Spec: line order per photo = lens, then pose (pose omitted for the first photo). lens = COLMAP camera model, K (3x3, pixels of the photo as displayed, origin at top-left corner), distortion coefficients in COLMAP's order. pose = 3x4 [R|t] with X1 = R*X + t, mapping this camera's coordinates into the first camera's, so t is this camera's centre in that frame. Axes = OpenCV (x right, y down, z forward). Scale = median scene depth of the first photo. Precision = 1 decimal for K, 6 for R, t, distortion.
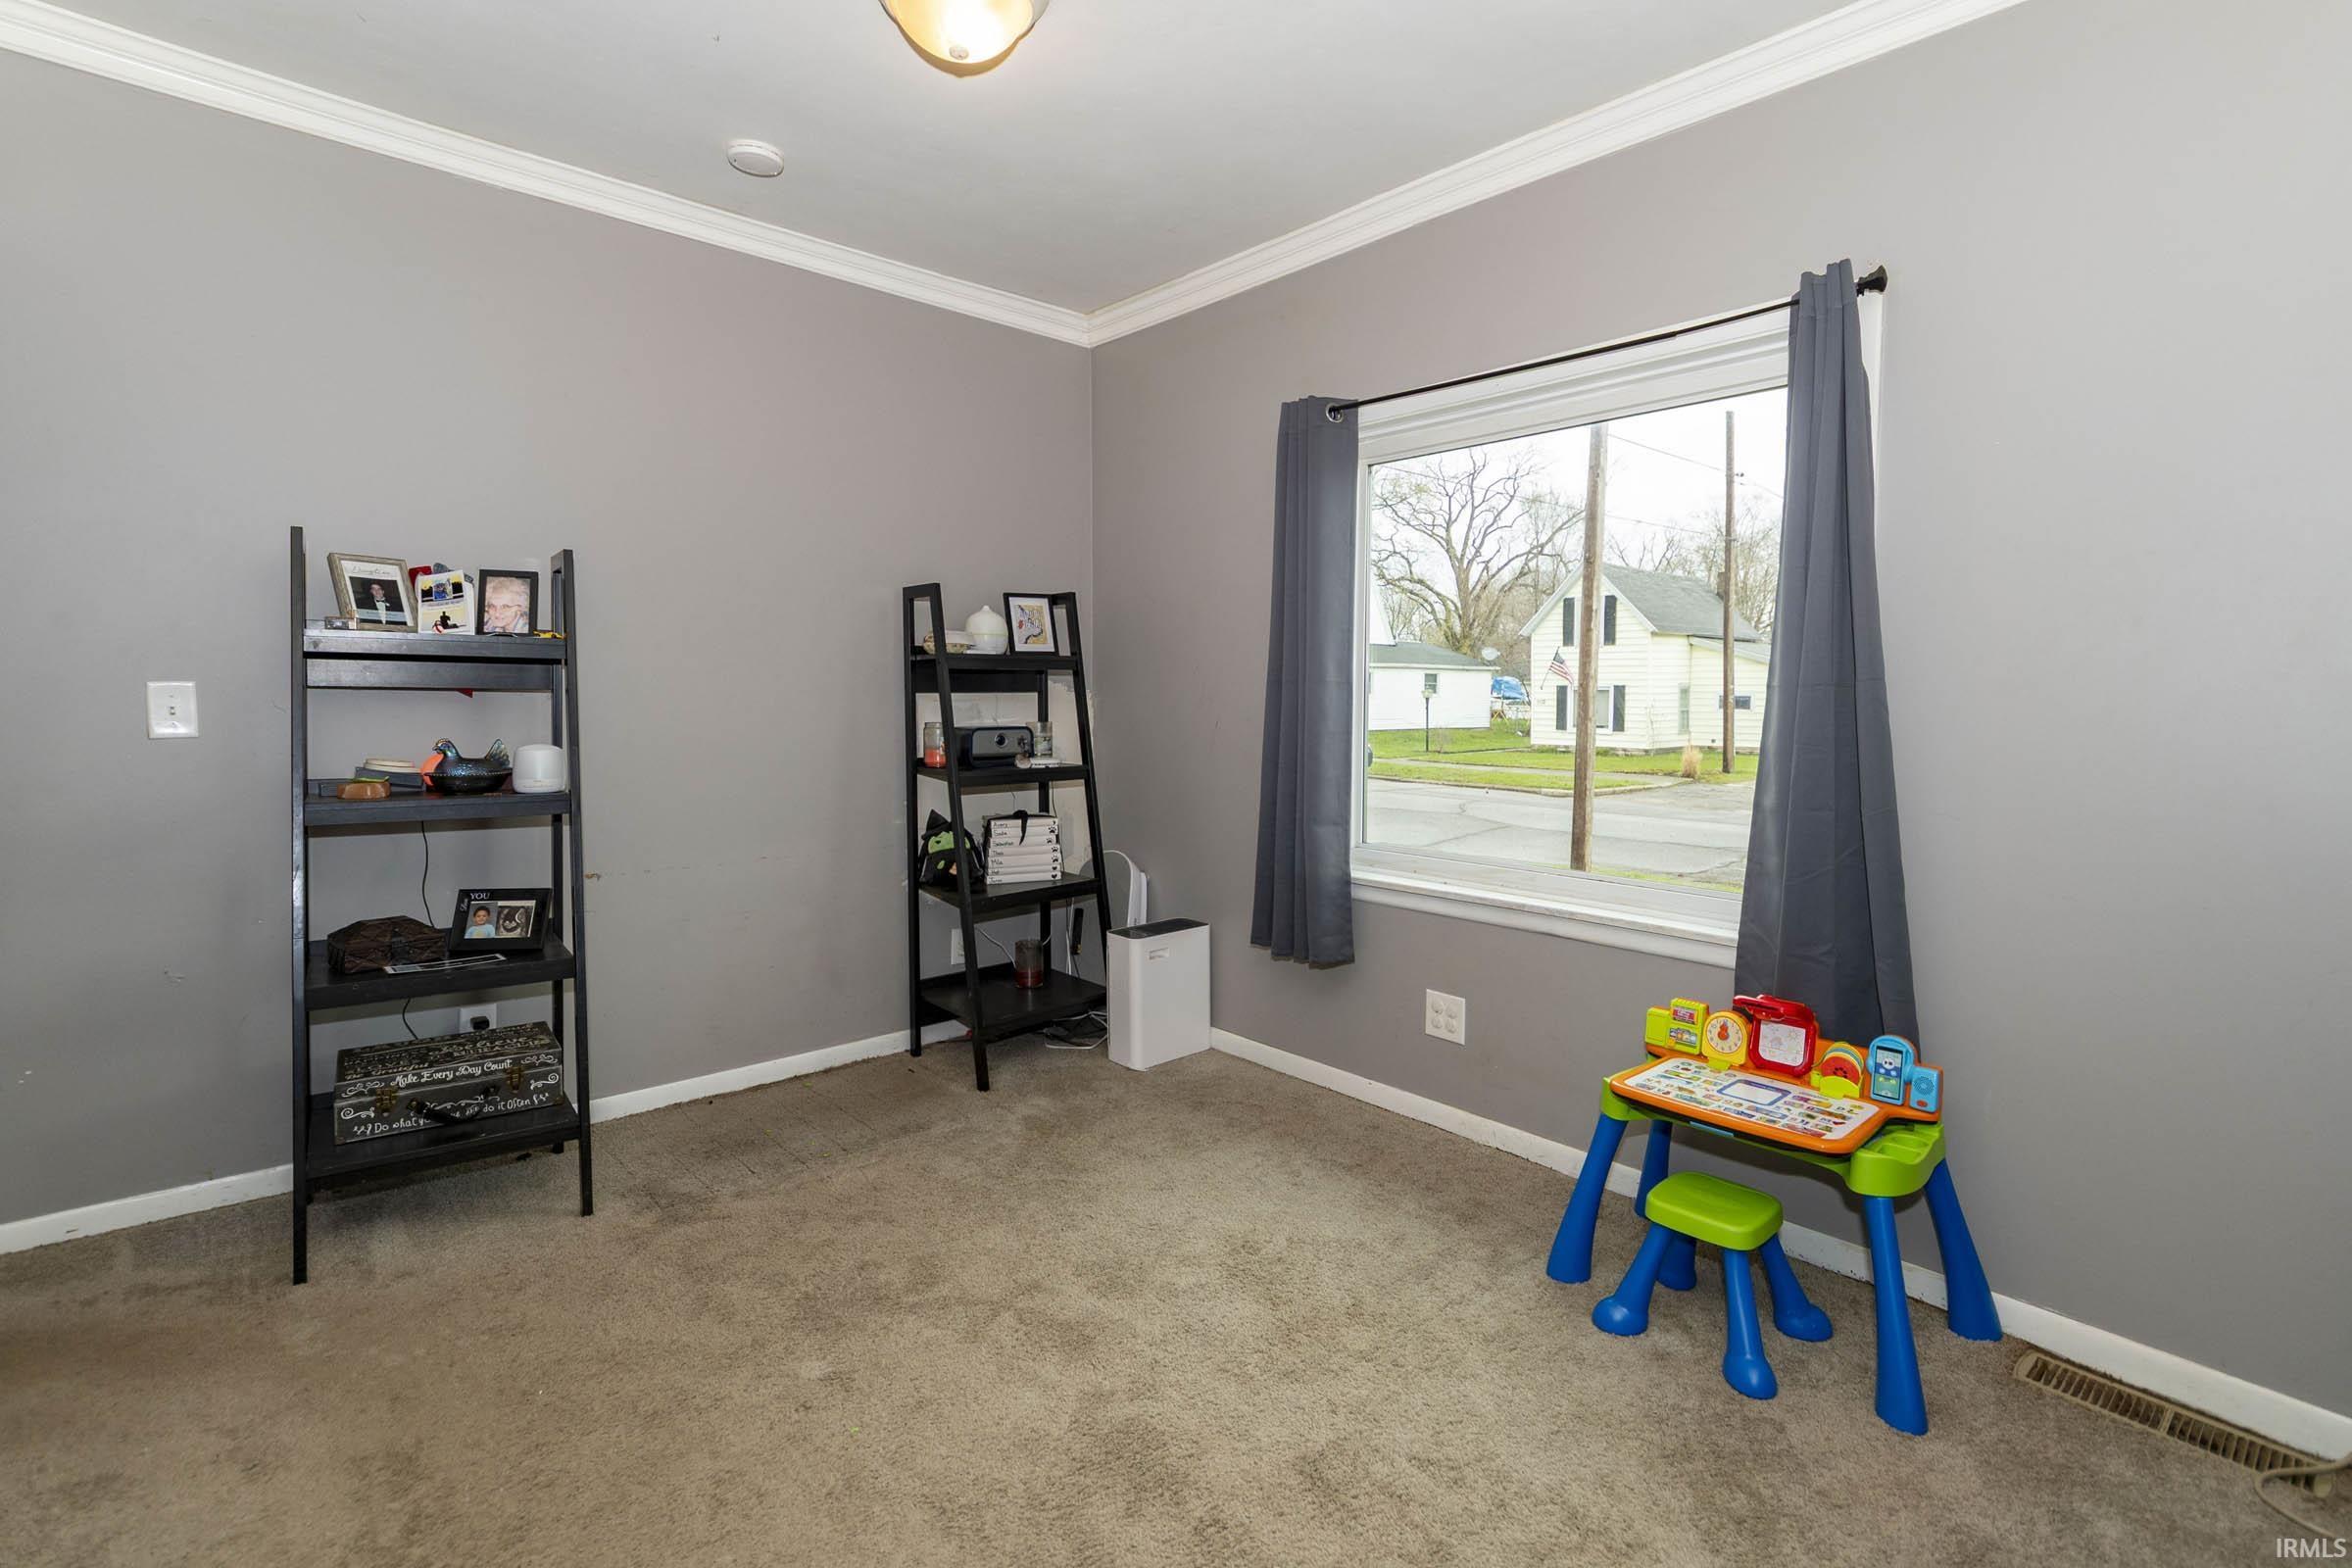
lens RADIAL K [[1104.3, 0, 1195.1], [0, 1104.3, 735.8], [0, 0, 1]] dist [0.001875, -0.003767]
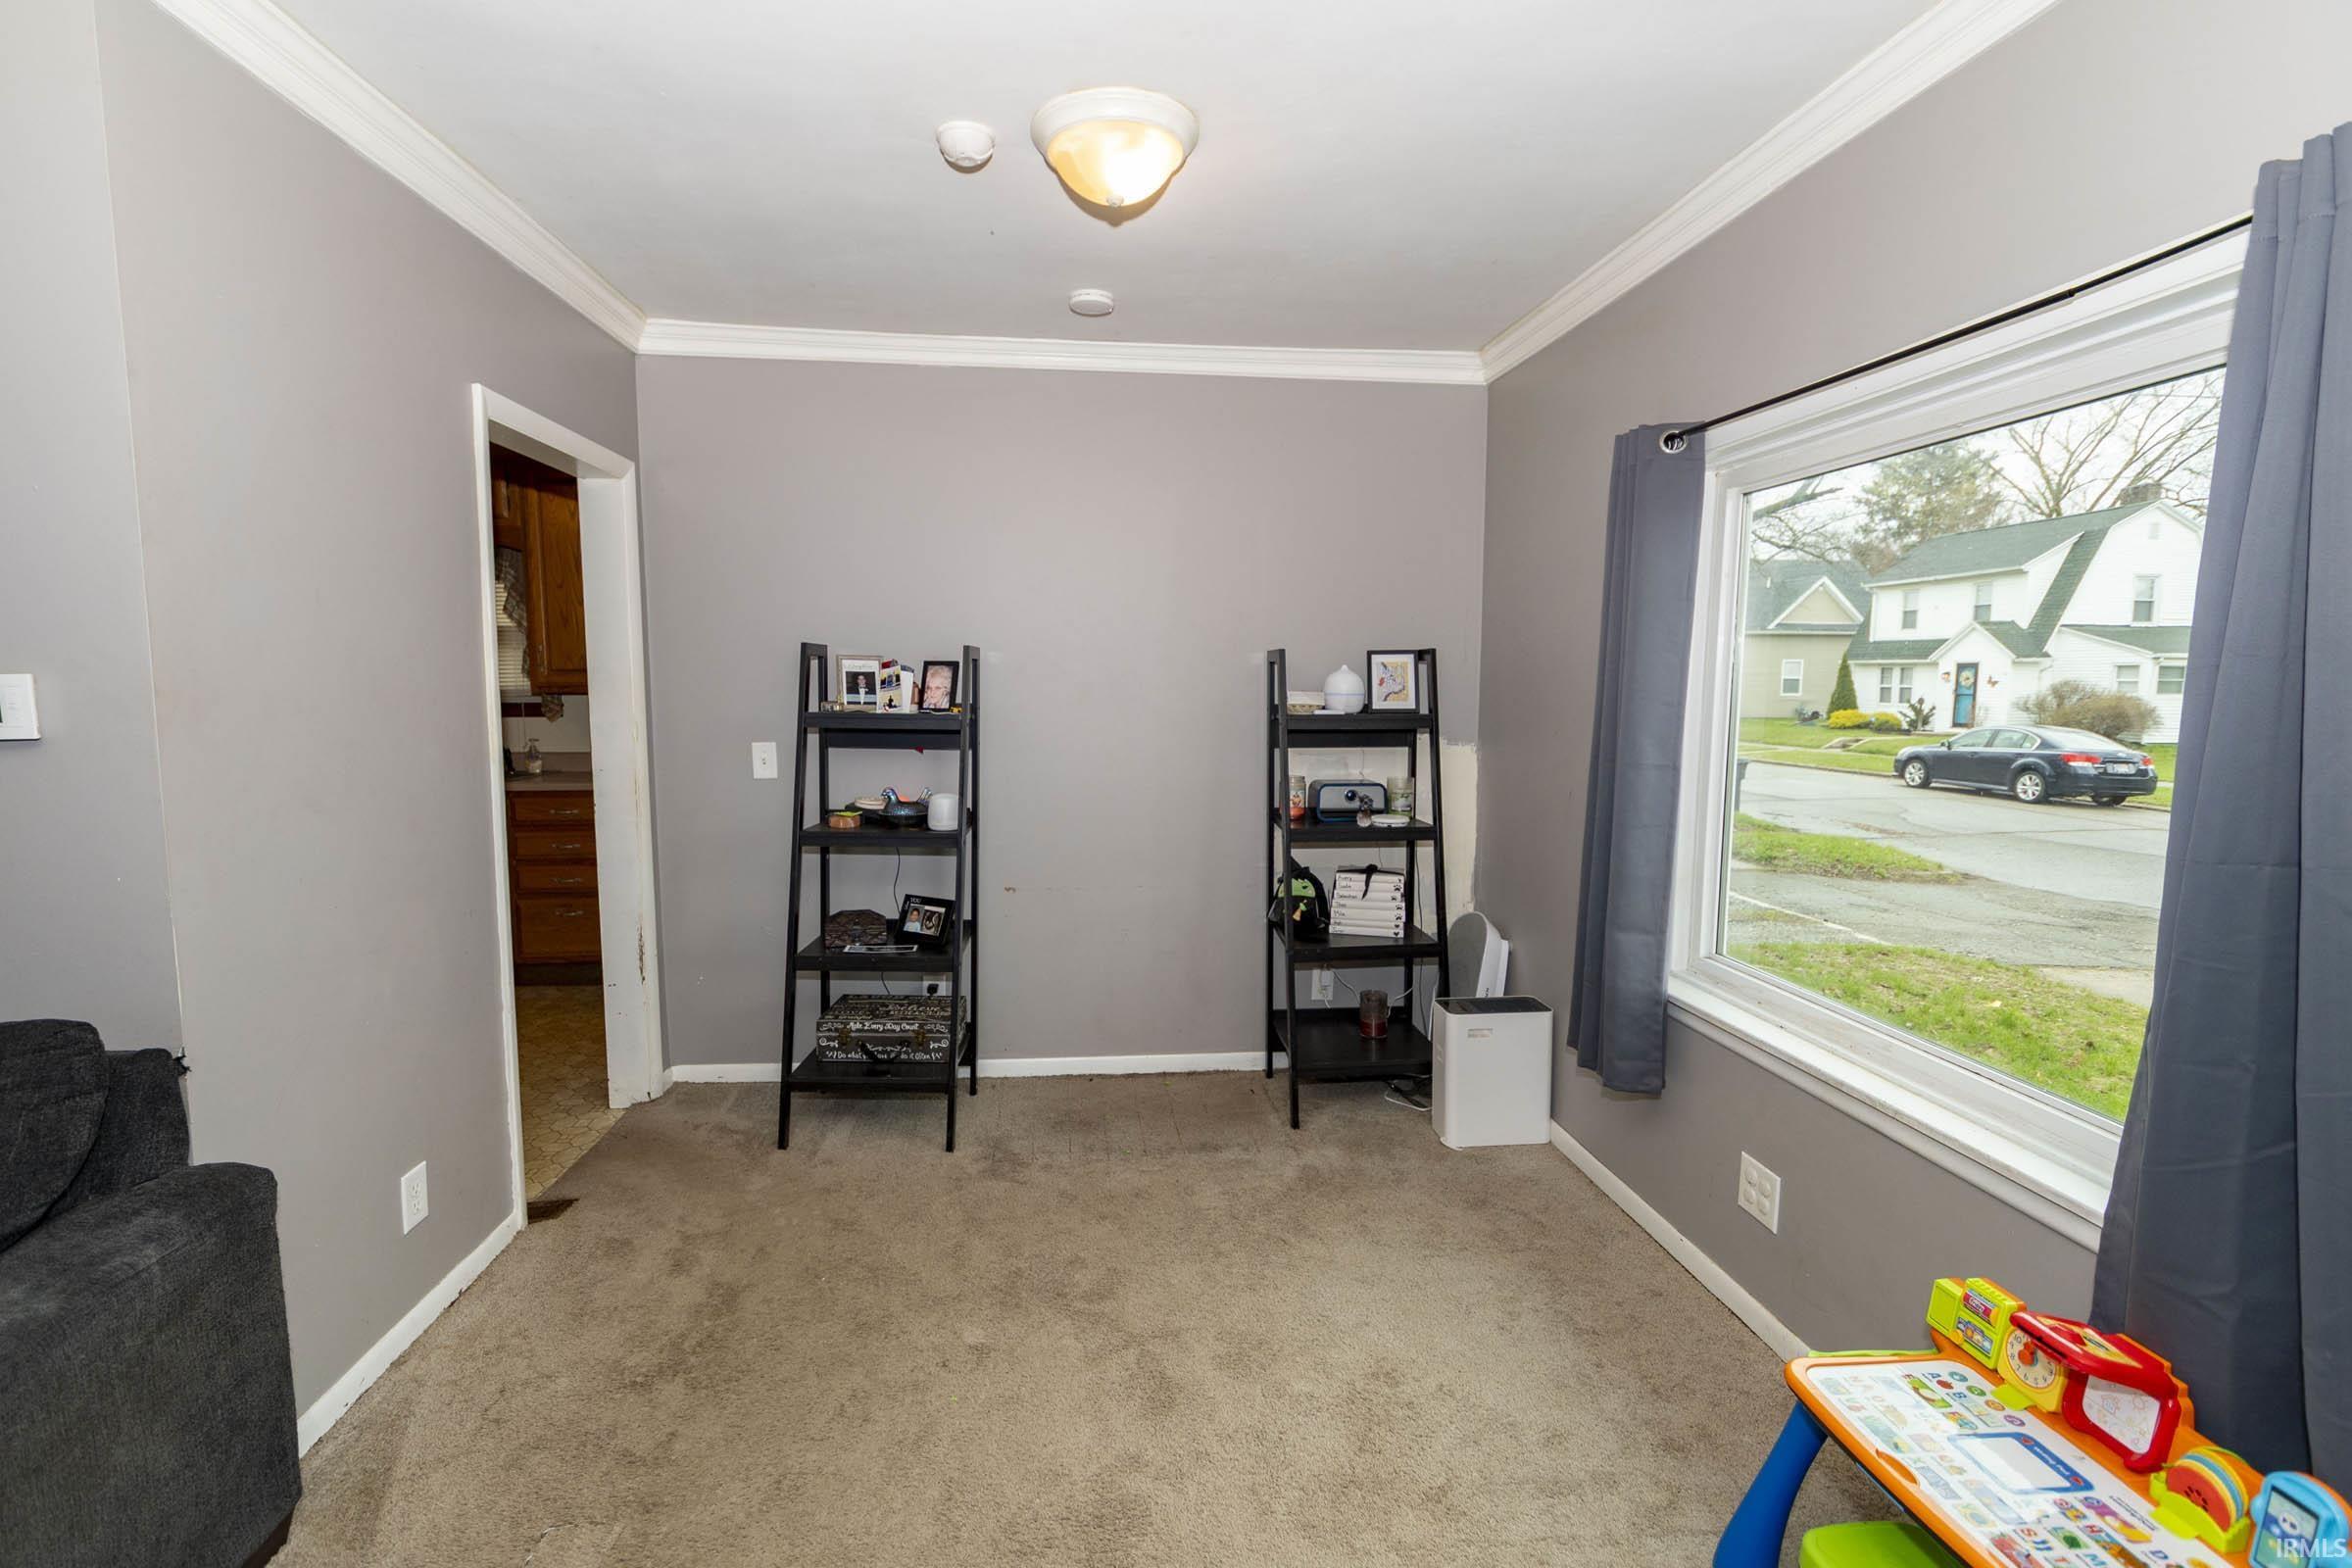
lens RADIAL K [[1033.9, 0, 1136.4], [0, 1033.9, 773.0], [0, 0, 1]] dist [-0.001039, 0.000001]
pose [[0.794593, 0.050626, -0.605028, 0.344542], [-0.023088, 0.998316, 0.053214, -0.089284], [0.606703, -0.028314, 0.794424, 0.152903]]
